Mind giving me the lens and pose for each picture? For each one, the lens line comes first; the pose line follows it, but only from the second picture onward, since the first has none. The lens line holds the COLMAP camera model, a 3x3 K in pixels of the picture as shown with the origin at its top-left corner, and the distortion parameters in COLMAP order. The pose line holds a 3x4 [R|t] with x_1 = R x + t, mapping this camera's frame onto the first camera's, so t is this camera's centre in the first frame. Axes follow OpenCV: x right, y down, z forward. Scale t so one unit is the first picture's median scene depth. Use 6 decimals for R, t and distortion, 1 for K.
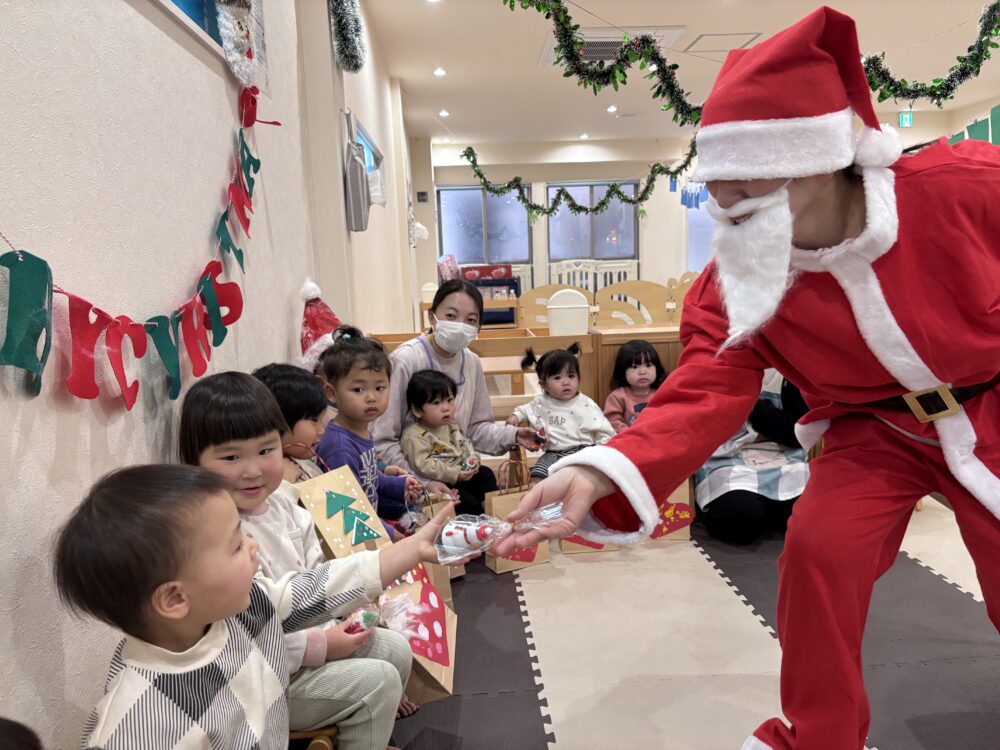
lens RADIAL K [[804.3, 0, 500.0], [0, 804.3, 375.0], [0, 0, 1]] dist [0.081547, -0.084698]
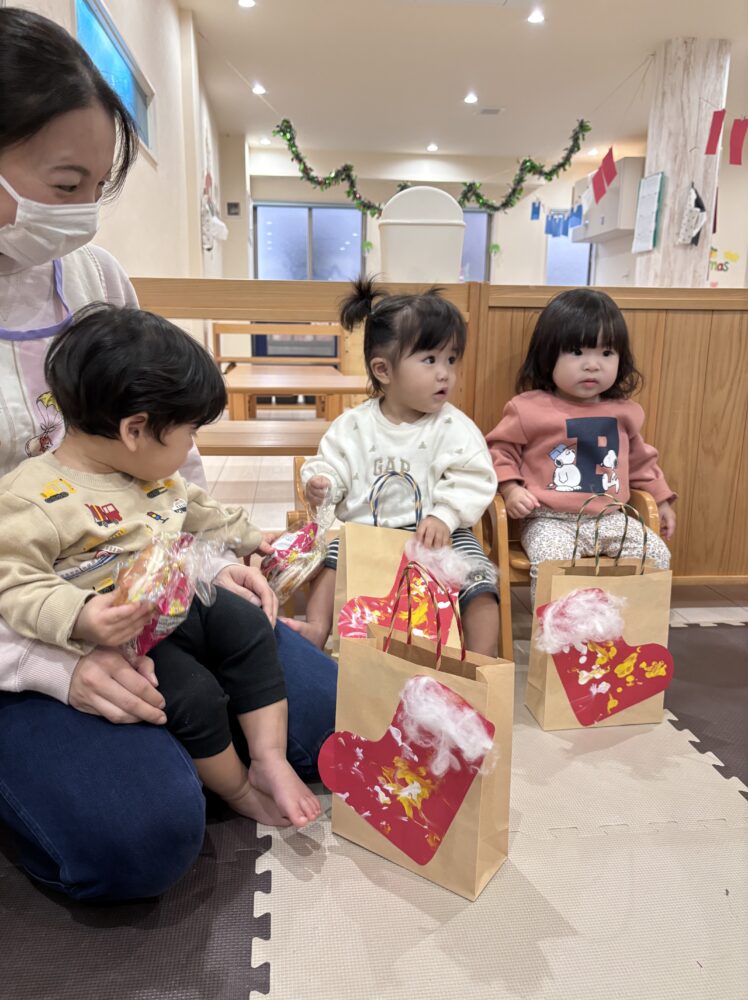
lens RADIAL K [[804.3, 0, 374.0], [0, 804.3, 500.0], [0, 0, 1]] dist [0.081547, -0.084698]
pose [[0.997702, 0.034575, 0.058266, 0.012001], [-0.038490, 0.996979, 0.067464, 0.018040], [-0.055758, -0.069552, 0.996019, 0.208253]]
